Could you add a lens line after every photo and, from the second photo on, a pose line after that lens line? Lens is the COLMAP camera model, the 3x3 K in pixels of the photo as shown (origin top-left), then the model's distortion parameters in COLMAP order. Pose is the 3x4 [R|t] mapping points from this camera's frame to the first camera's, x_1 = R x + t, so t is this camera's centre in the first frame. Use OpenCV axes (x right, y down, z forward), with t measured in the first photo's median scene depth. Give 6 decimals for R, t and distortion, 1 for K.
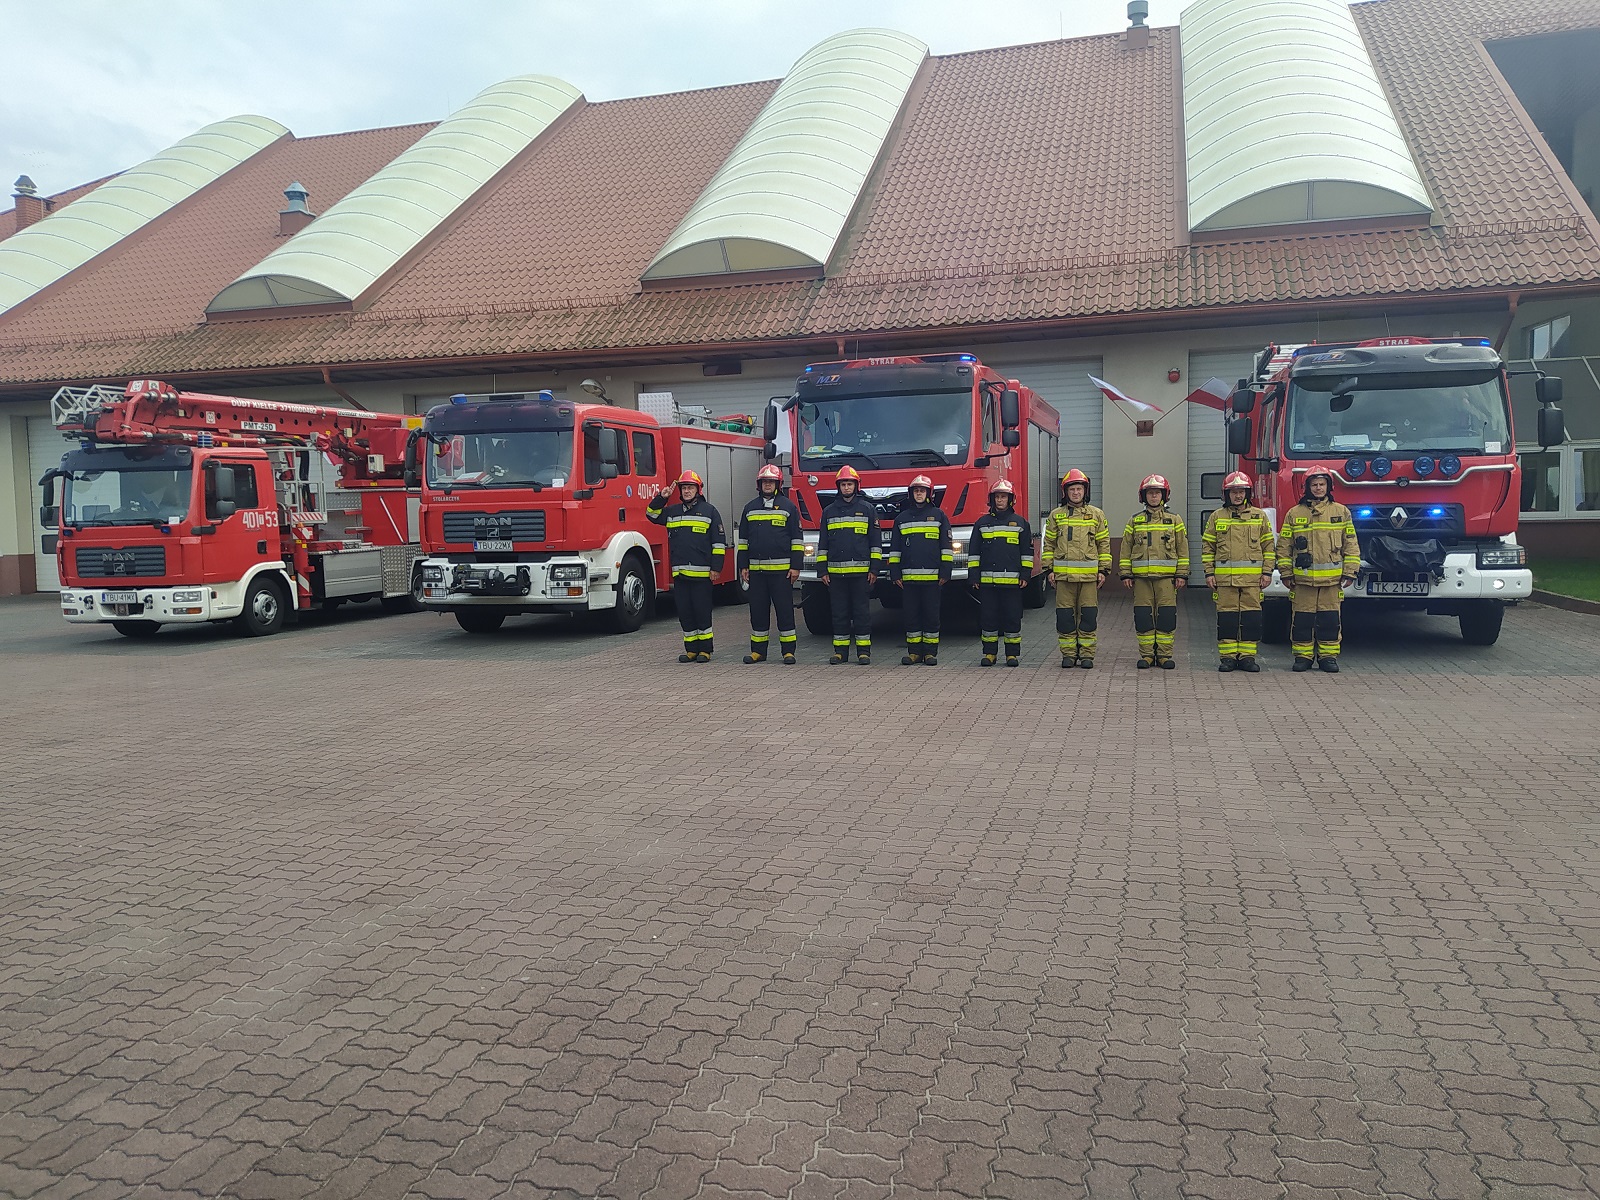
lens RADIAL K [[1231.3, 0, 803.2], [0, 1231.3, 595.7], [0, 0, 1]] dist [0.133413, -0.243656]
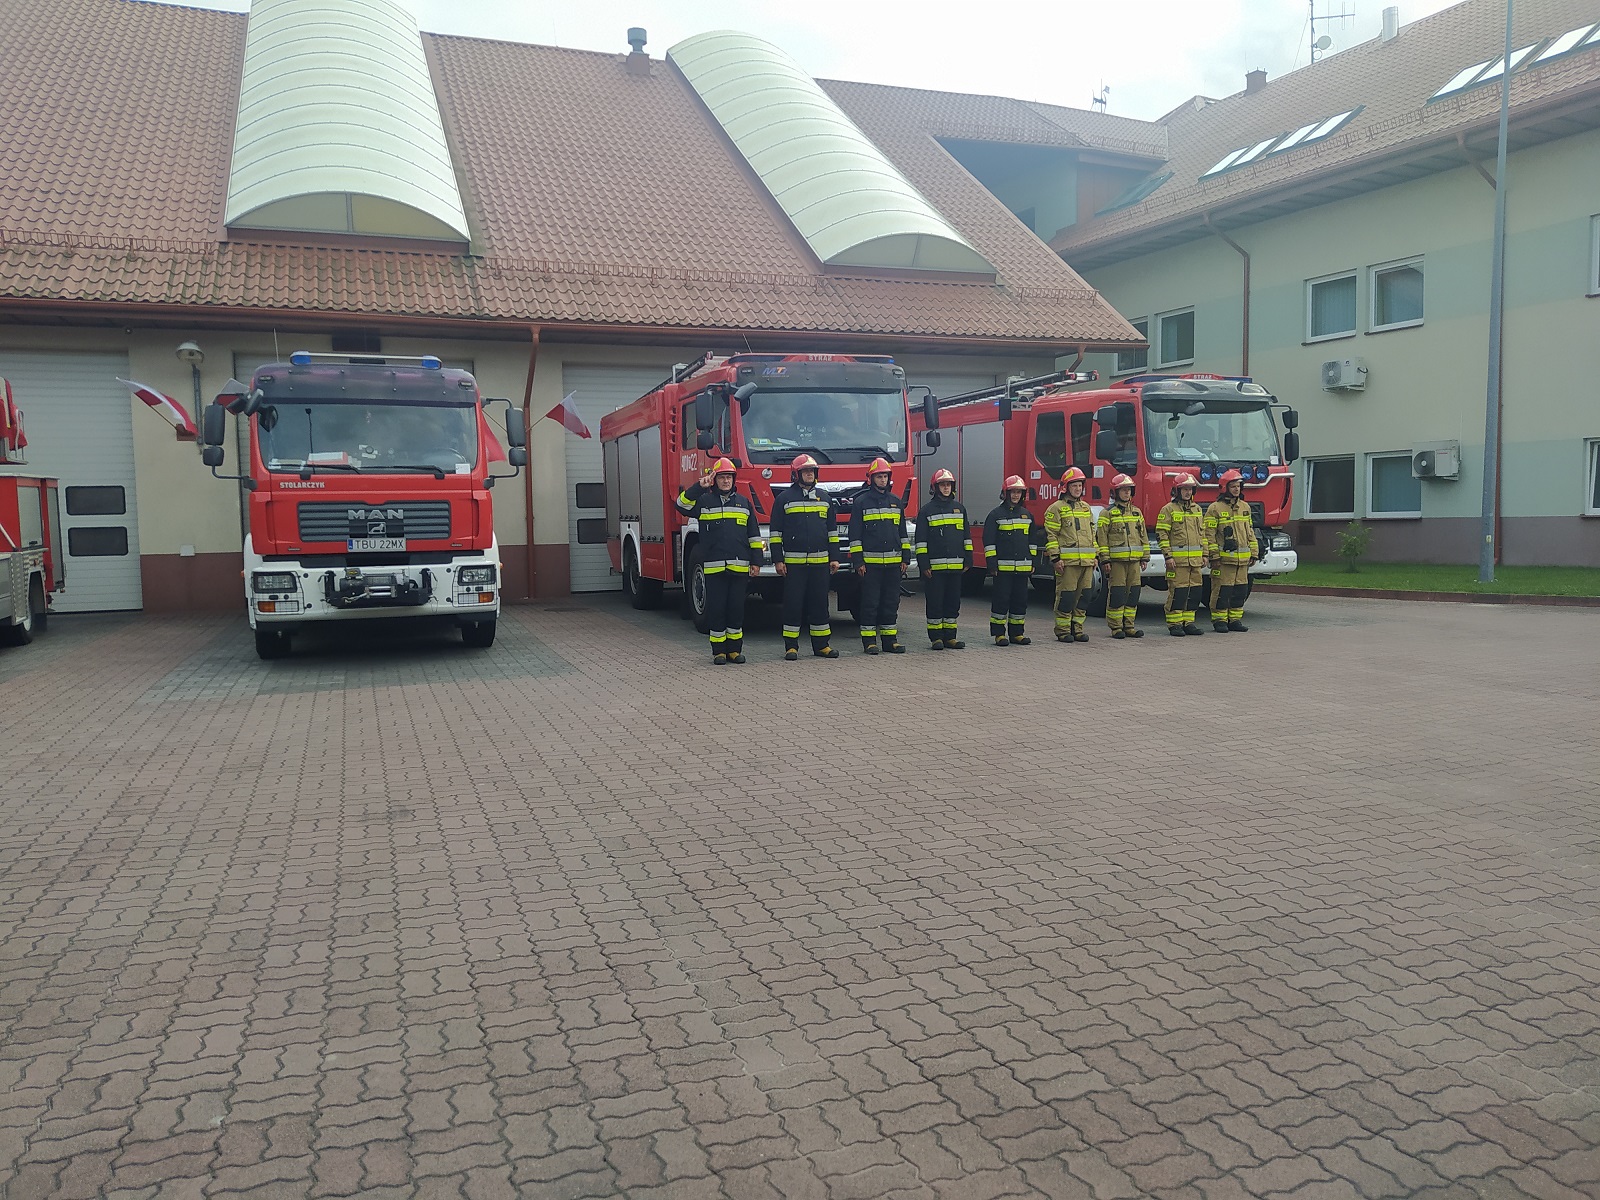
lens RADIAL K [[1242.3, 0, 800.9], [0, 1242.3, 616.9], [0, 0, 1]] dist [0.096410, -0.145435]
pose [[0.792467, -0.043684, 0.608348, -0.571643], [0.040439, 0.999000, 0.019058, 0.002510], [-0.608572, 0.009498, 0.793442, 0.200757]]
